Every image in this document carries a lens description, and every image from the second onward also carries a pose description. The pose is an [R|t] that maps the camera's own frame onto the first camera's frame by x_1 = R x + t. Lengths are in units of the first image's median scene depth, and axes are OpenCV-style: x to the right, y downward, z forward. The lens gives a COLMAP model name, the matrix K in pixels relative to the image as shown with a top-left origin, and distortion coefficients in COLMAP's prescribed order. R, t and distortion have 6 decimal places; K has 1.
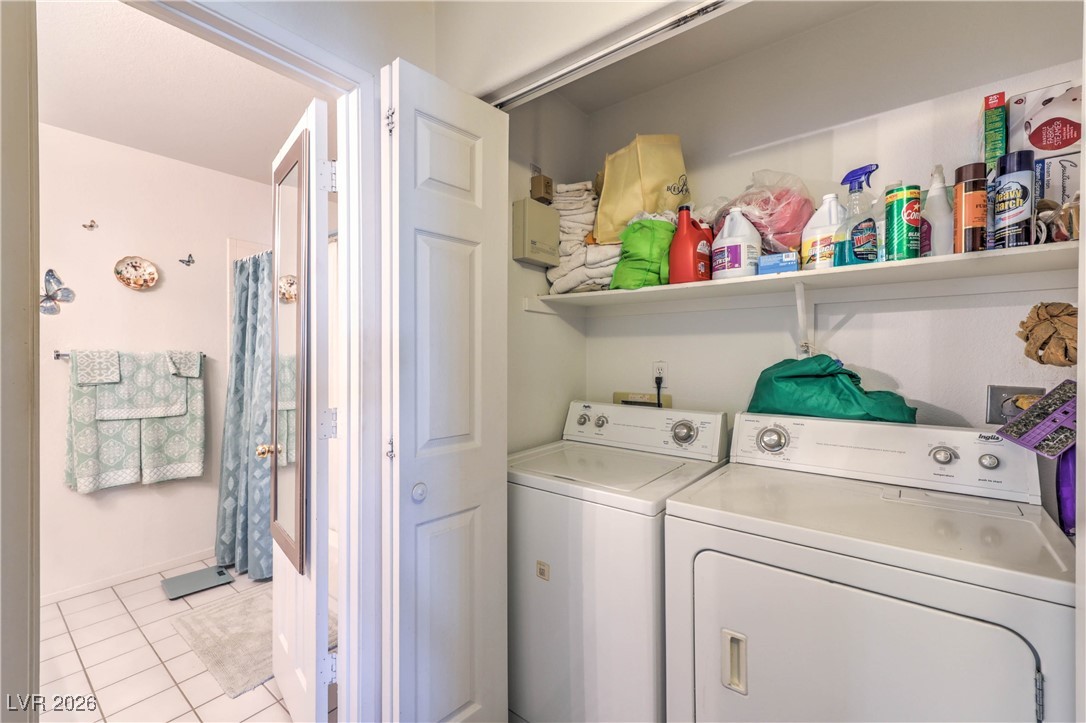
lens RADIAL K [[463.5, 0, 541.8], [0, 463.5, 357.1], [0, 0, 1]] dist [0.007066, 0.000390]
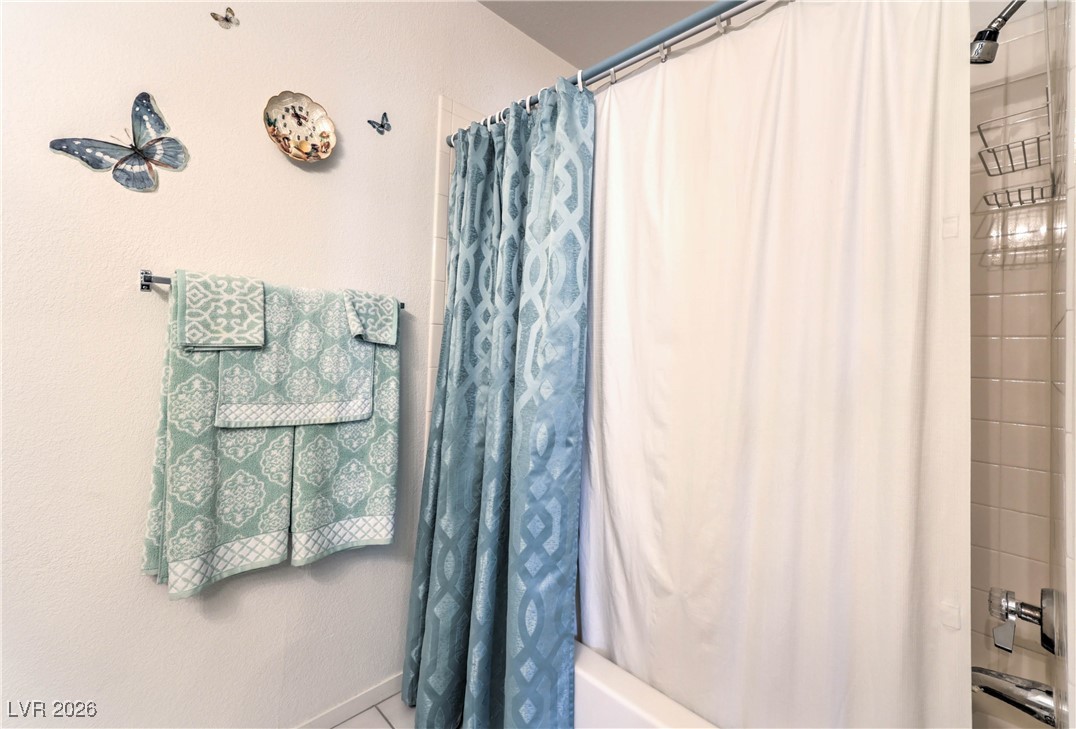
lens RADIAL K [[459.3, 0, 533.7], [0, 459.3, 335.7], [0, 0, 1]] dist [0.007066, 0.000390]
pose [[0.992265, 0.026207, -0.121337, -0.567103], [-0.030852, 0.998855, -0.036567, 0.049764], [0.120240, 0.040028, 0.991938, 0.561449]]
